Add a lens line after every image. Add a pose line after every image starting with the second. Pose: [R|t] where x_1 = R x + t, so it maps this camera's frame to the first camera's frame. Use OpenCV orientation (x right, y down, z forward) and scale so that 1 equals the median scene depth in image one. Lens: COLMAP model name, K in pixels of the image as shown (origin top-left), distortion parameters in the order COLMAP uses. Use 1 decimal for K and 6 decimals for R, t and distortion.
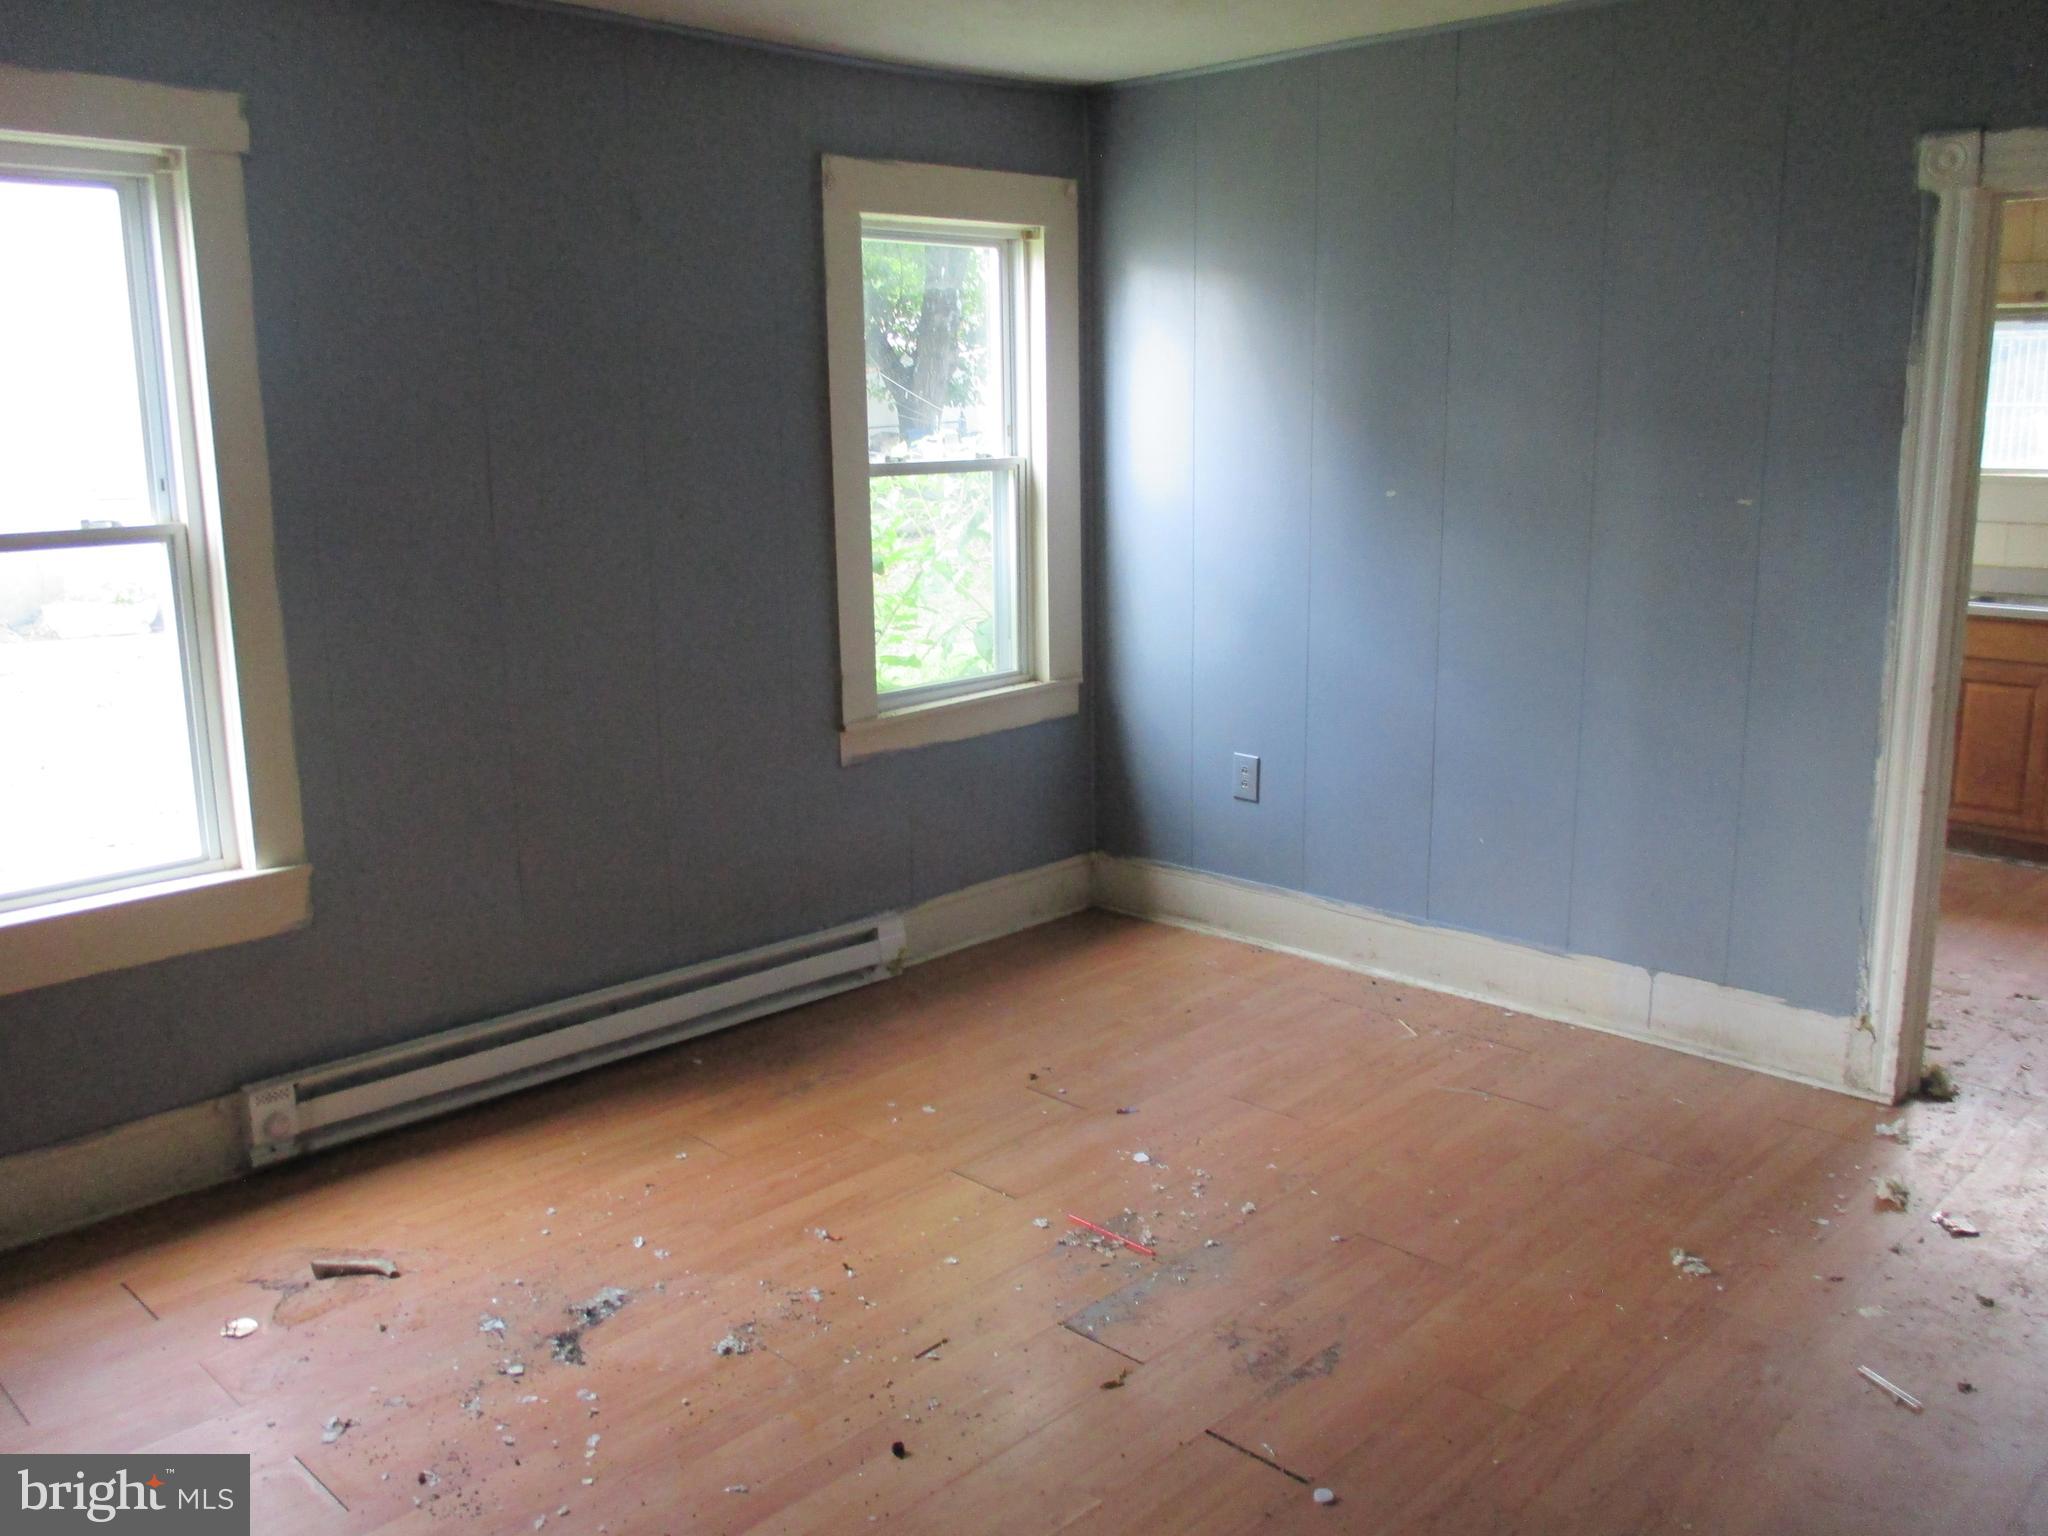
lens RADIAL K [[1727.8, 0, 1024.0], [0, 1727.8, 768.0], [0, 0, 1]] dist [0.002089, -0.002429]
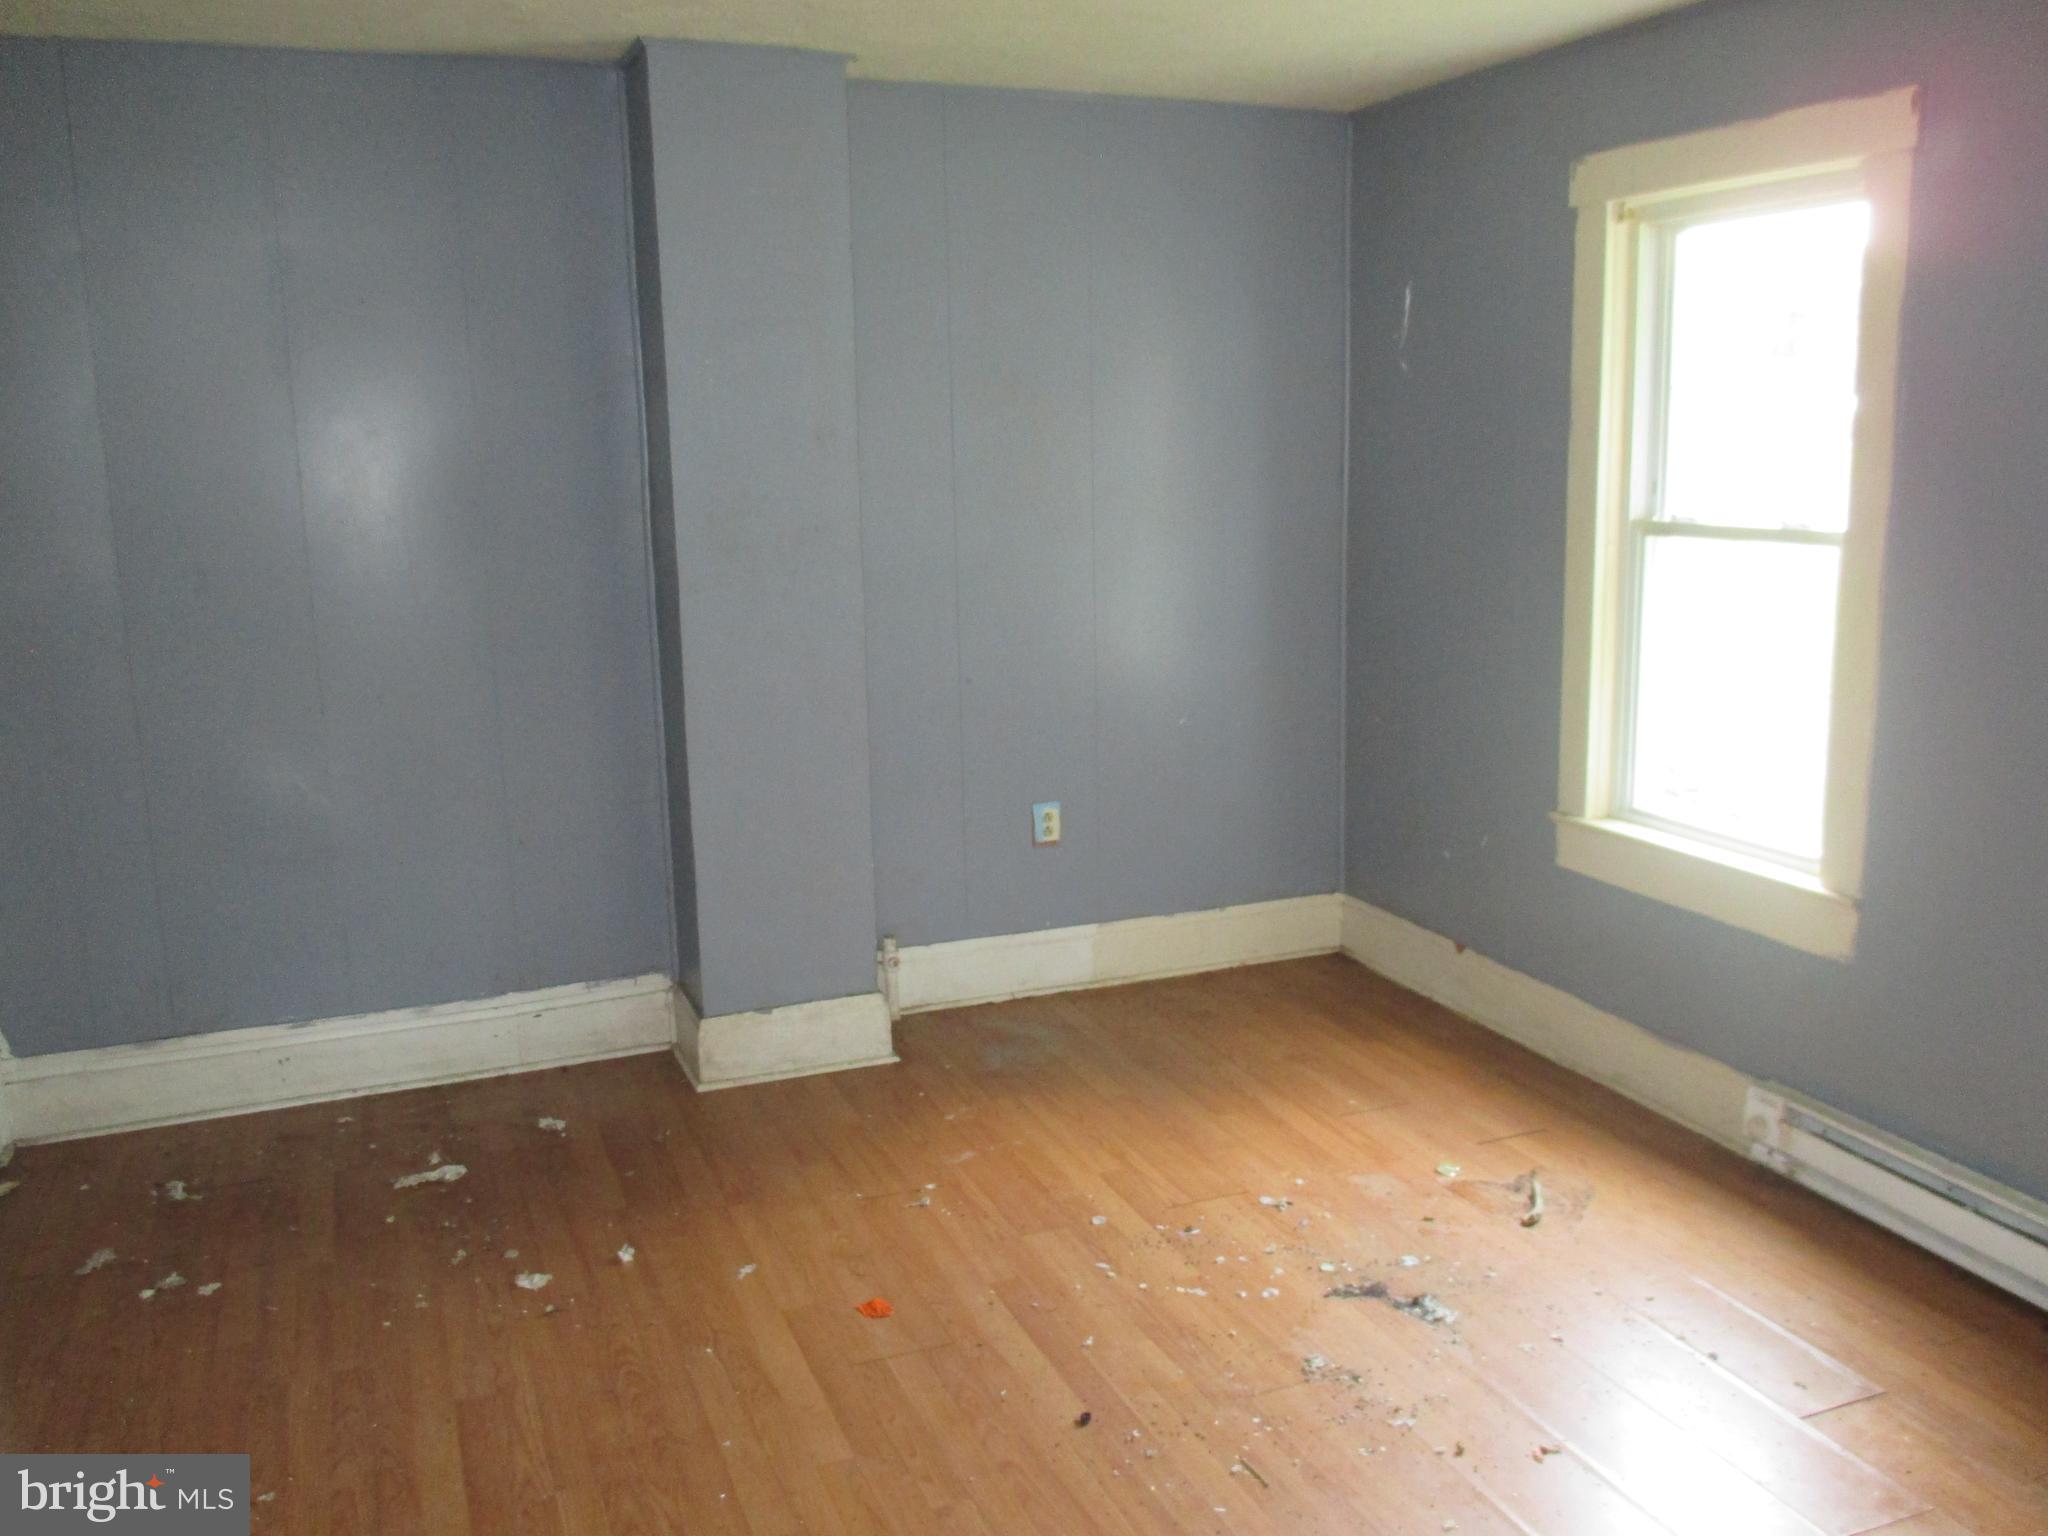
lens RADIAL K [[1727.8, 0, 1024.0], [0, 1727.8, 768.0], [0, 0, 1]] dist [0.002089, -0.002429]
pose [[-0.418652, 0.189882, -0.888074, 0.657242], [-0.150965, 0.949739, 0.274235, -0.222839], [0.895511, 0.248877, -0.368945, 1.011354]]
